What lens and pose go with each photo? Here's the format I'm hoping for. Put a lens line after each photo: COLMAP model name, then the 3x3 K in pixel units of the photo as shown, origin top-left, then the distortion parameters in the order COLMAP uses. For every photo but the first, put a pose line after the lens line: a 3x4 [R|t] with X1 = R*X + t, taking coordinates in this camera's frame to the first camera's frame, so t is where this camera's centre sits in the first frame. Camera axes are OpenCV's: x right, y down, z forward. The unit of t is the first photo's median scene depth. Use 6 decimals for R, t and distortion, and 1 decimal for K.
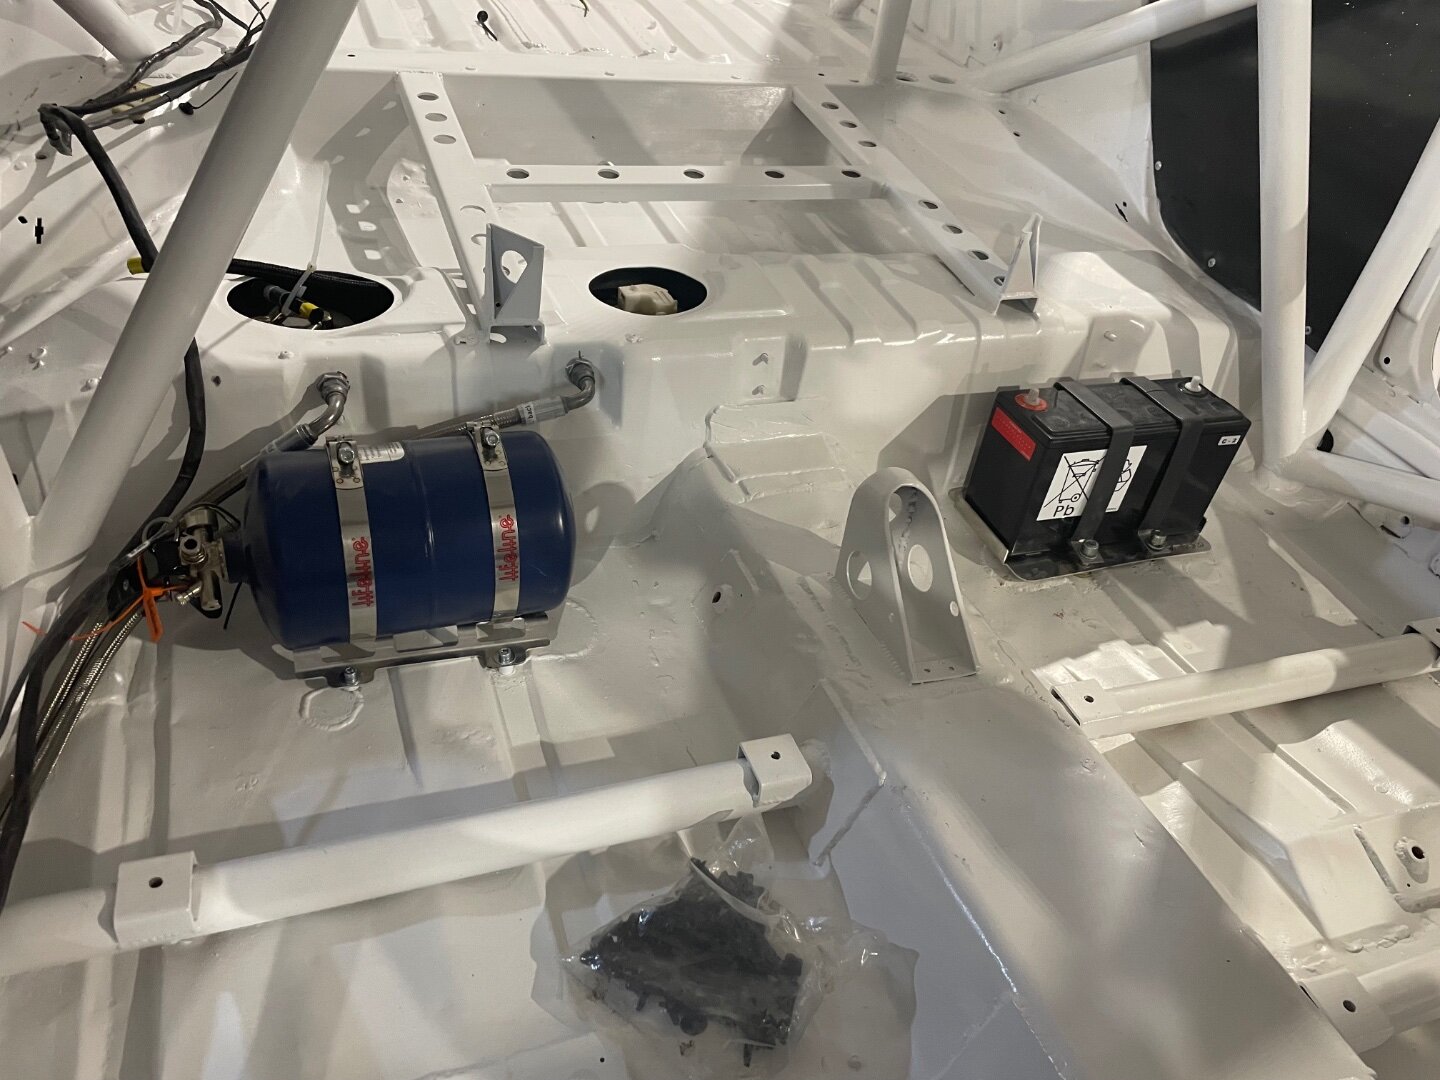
lens RADIAL K [[1102.1, 0, 724.6], [0, 1102.1, 533.2], [0, 0, 1]] dist [0.076778, -0.111562]
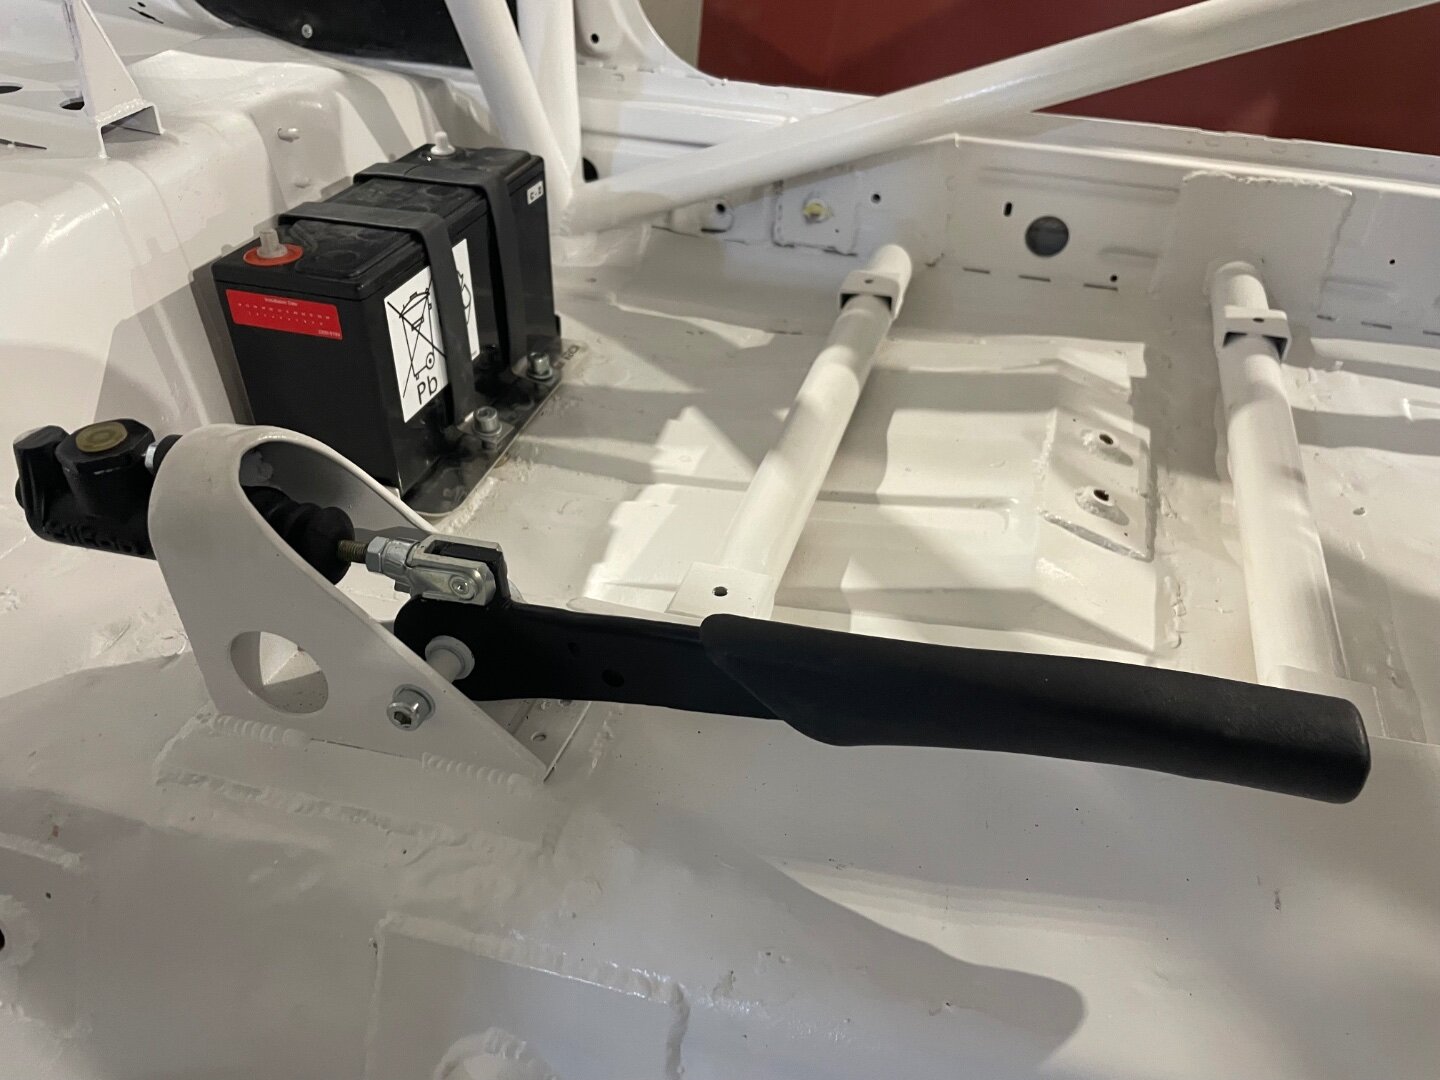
lens RADIAL K [[1102.1, 0, 724.6], [0, 1102.1, 533.2], [0, 0, 1]] dist [0.076778, -0.111562]
pose [[0.595055, -0.565084, 0.571480, 0.003617], [0.532621, 0.809777, 0.246121, -0.018354], [-0.601851, 0.157926, 0.782838, 0.417234]]
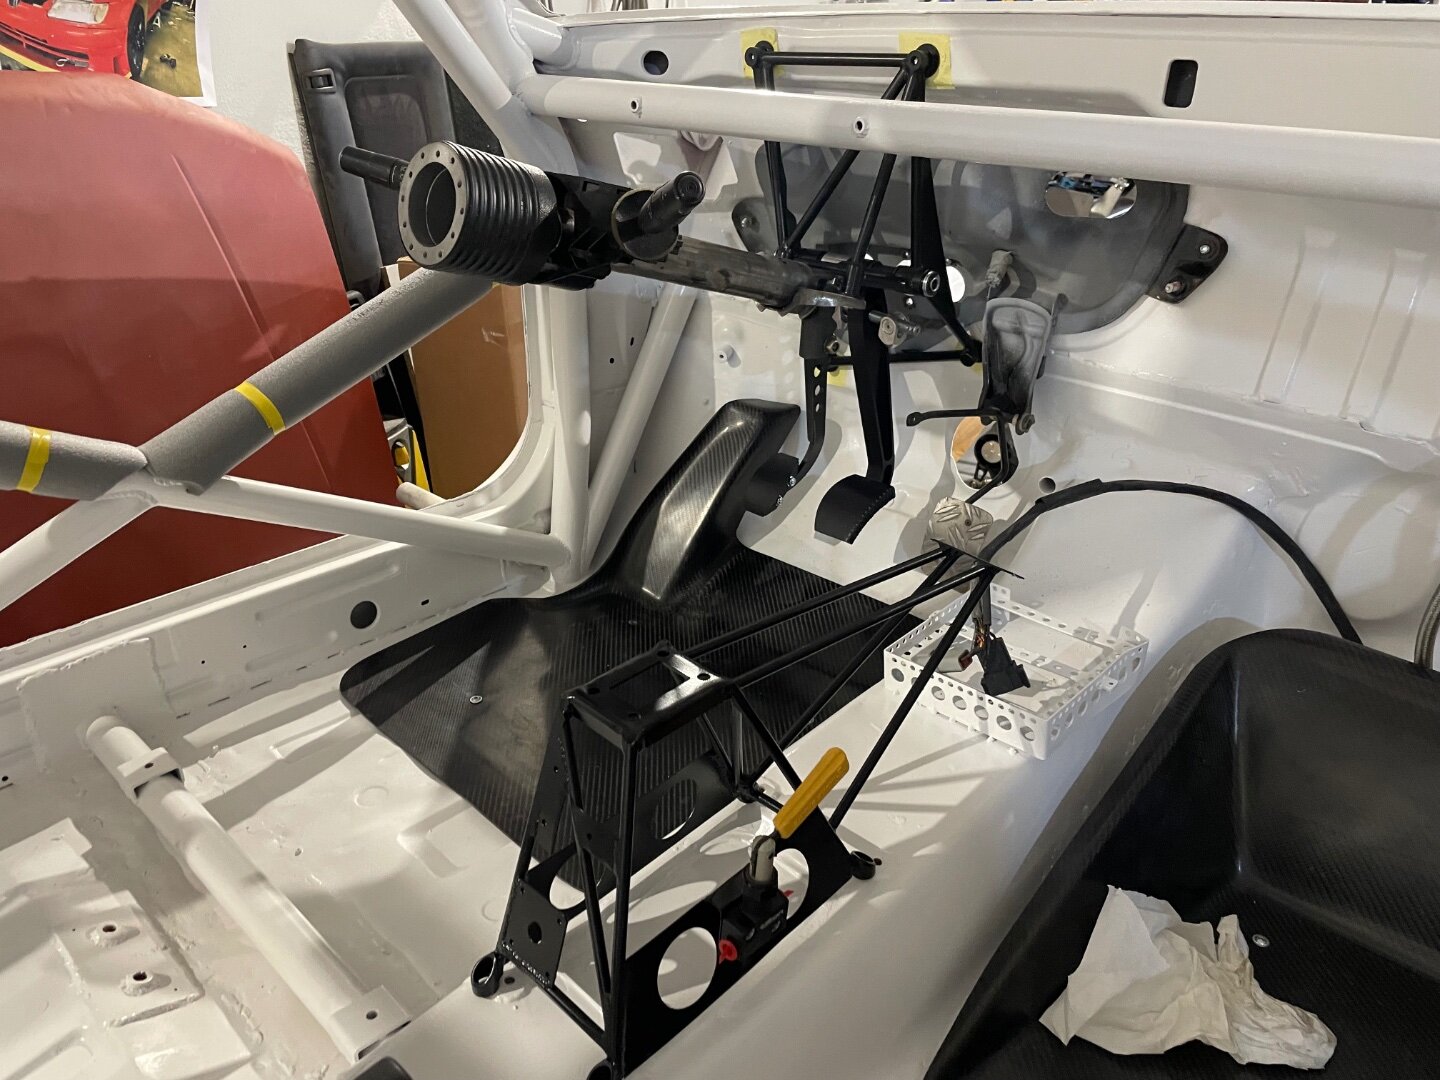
lens RADIAL K [[1102.1, 0, 724.6], [0, 1102.1, 533.2], [0, 0, 1]] dist [0.076778, -0.111562]
pose [[-0.429794, -0.509516, 0.745433, -0.108366], [0.501520, 0.551802, 0.666327, -0.251885], [-0.750836, 0.660233, 0.018371, 0.247010]]
